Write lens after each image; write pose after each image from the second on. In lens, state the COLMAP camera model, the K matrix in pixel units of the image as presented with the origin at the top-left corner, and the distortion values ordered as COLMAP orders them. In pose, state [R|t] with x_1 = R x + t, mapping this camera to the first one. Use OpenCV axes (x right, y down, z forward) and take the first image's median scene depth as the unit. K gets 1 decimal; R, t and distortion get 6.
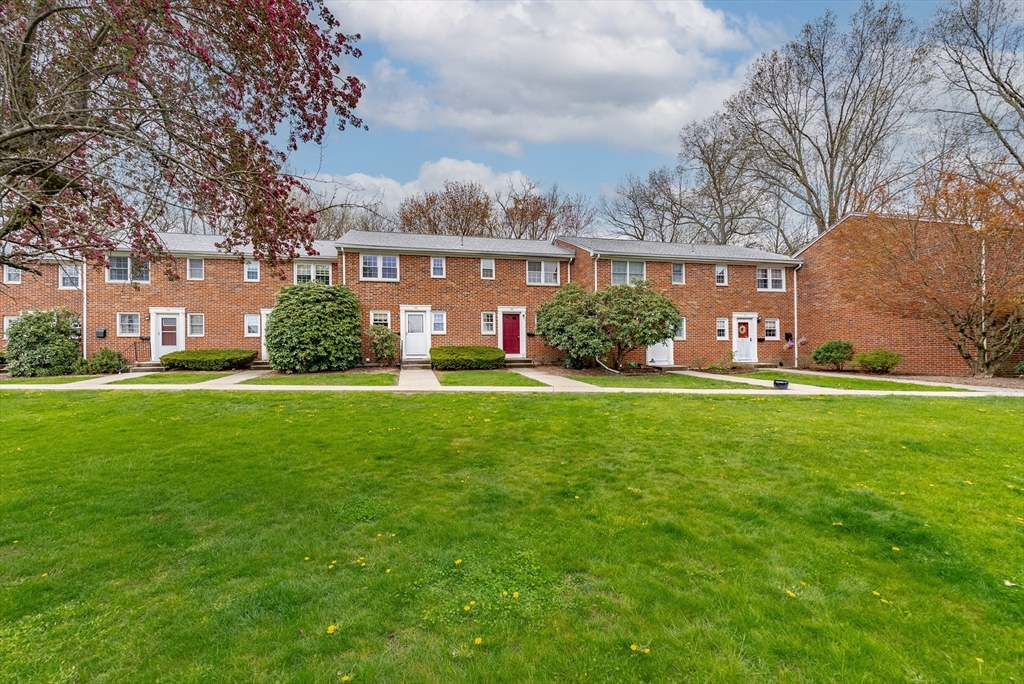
lens RADIAL K [[413.0, 0, 508.9], [0, 413.0, 347.9], [0, 0, 1]] dist [-0.000492, -0.000154]
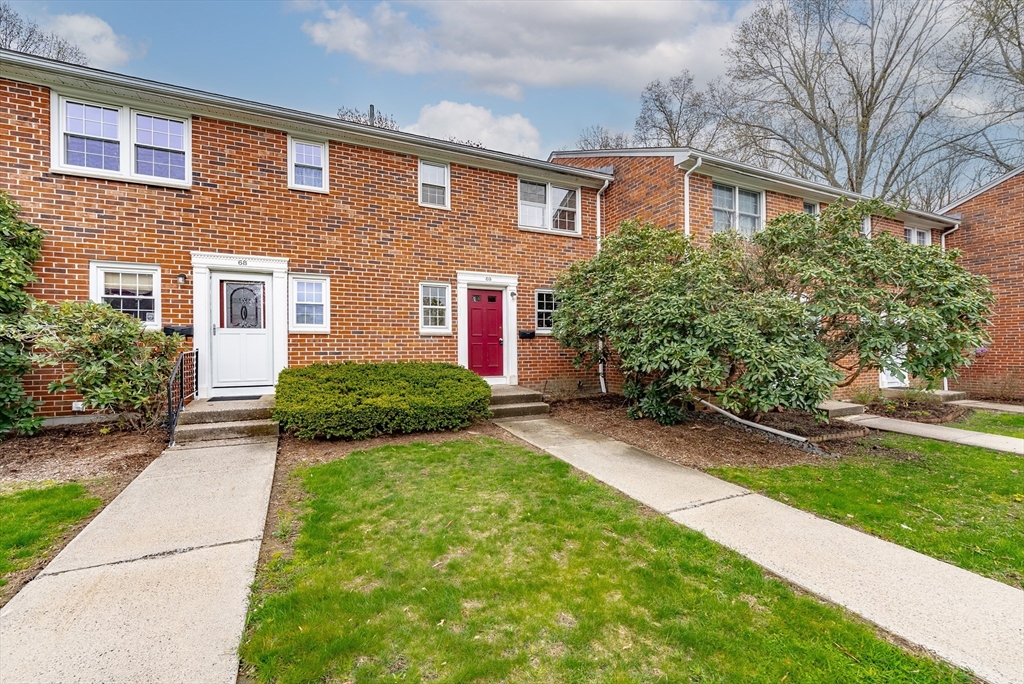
lens RADIAL K [[386.8, 0, 512.0], [0, 386.8, 342.0], [0, 0, 1]] dist [0.000013, -0.000039]
pose [[0.968217, 0.004182, 0.250077, -0.074271], [-0.004860, 0.999986, 0.002093, -0.025936], [-0.250065, -0.003242, 0.968224, 0.589423]]
